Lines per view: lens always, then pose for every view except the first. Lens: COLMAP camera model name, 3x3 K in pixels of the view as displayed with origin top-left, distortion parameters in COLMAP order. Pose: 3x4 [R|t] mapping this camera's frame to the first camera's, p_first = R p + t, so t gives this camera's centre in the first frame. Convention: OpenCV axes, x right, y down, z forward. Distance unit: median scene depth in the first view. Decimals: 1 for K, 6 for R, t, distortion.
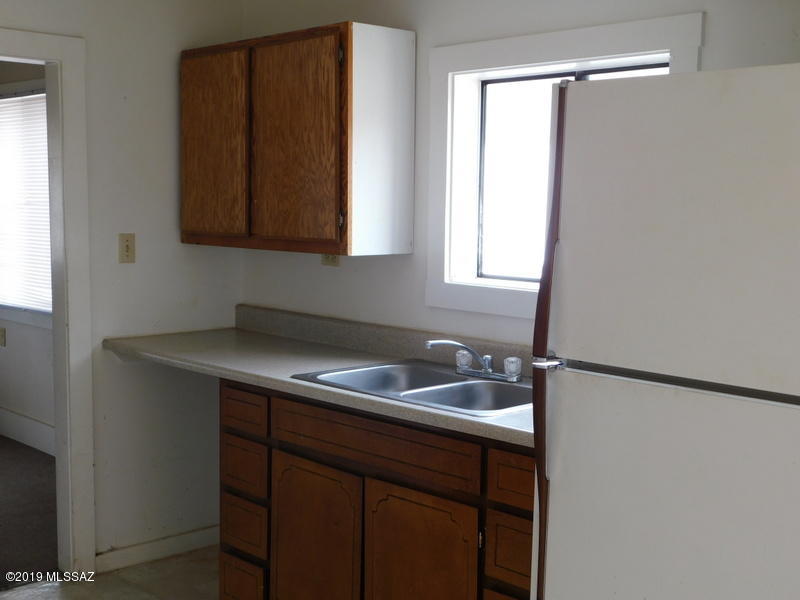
lens RADIAL K [[1021.0, 0, 400.0], [0, 1021.0, 300.0], [0, 0, 1]] dist [0.016390, -0.023939]
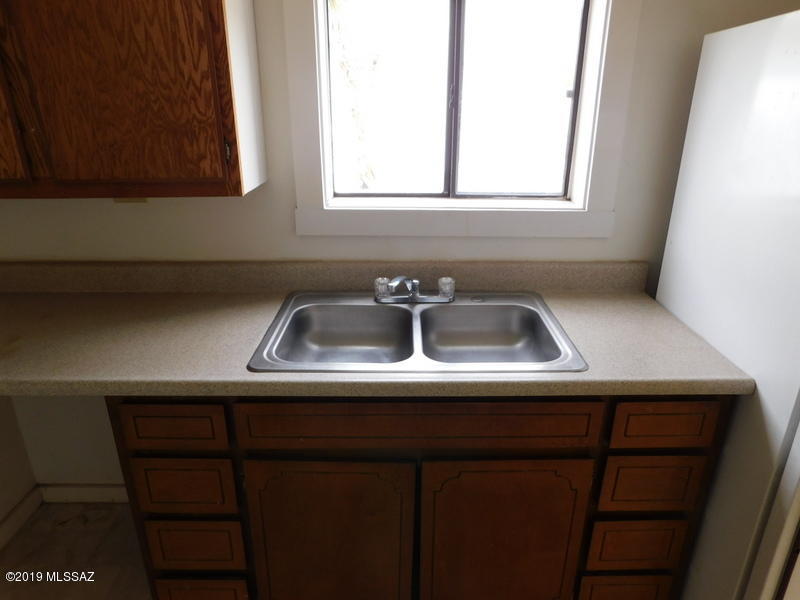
lens RADIAL K [[521.1, 0, 404.2], [0, 521.1, 298.2], [0, 0, 1]] dist [-0.066194, 0.042642]
pose [[0.687484, -0.271098, 0.673701, -0.256089], [0.078561, 0.950026, 0.302123, -0.079593], [-0.721938, -0.154778, 0.674425, 0.619467]]
